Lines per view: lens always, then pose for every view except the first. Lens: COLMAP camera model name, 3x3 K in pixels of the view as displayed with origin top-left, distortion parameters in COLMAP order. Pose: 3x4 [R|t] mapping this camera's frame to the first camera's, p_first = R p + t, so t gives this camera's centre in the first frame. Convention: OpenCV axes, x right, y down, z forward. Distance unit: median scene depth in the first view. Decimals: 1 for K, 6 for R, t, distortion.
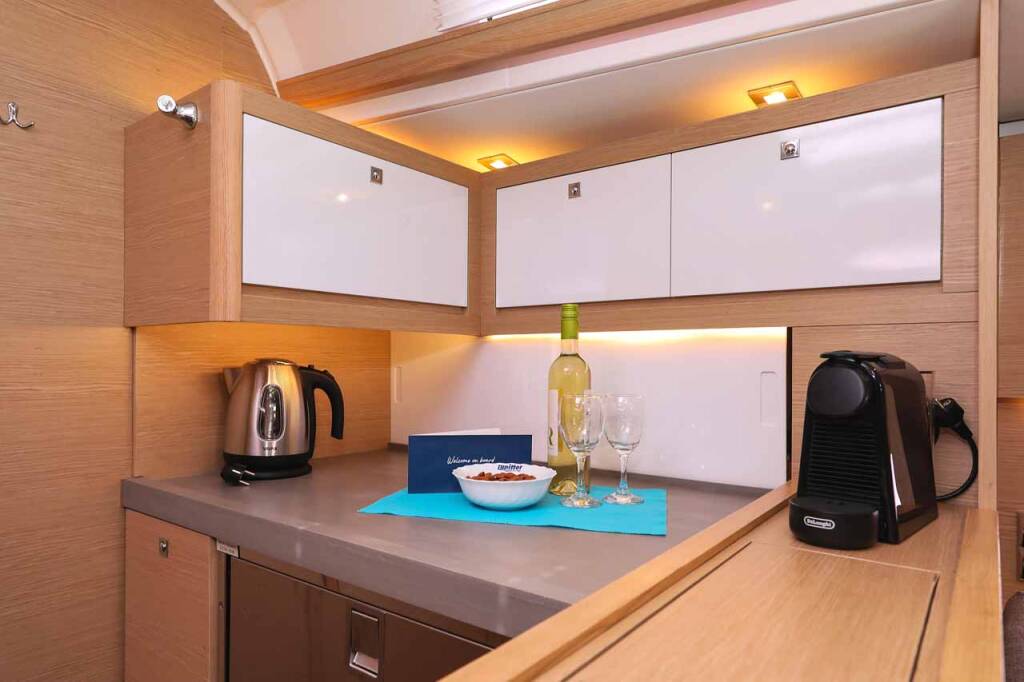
lens RADIAL K [[654.6, 0, 520.0], [0, 654.6, 342.3], [0, 0, 1]] dist [0.000760, 0.000015]
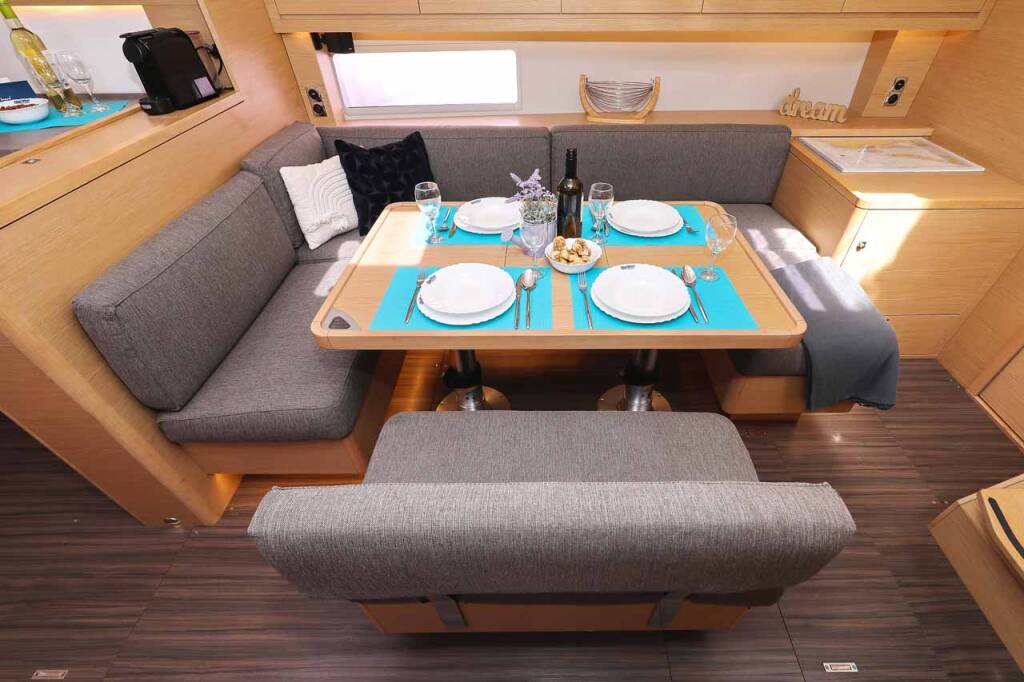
lens RADIAL K [[438.9, 0, 532.9], [0, 438.9, 334.9], [0, 0, 1]] dist [0.008460, -0.000129]
pose [[0.789321, -0.418360, 0.449386, 0.289420], [0.000202, 0.732099, 0.681199, -0.198633], [-0.613981, -0.537593, 0.577945, -1.062436]]
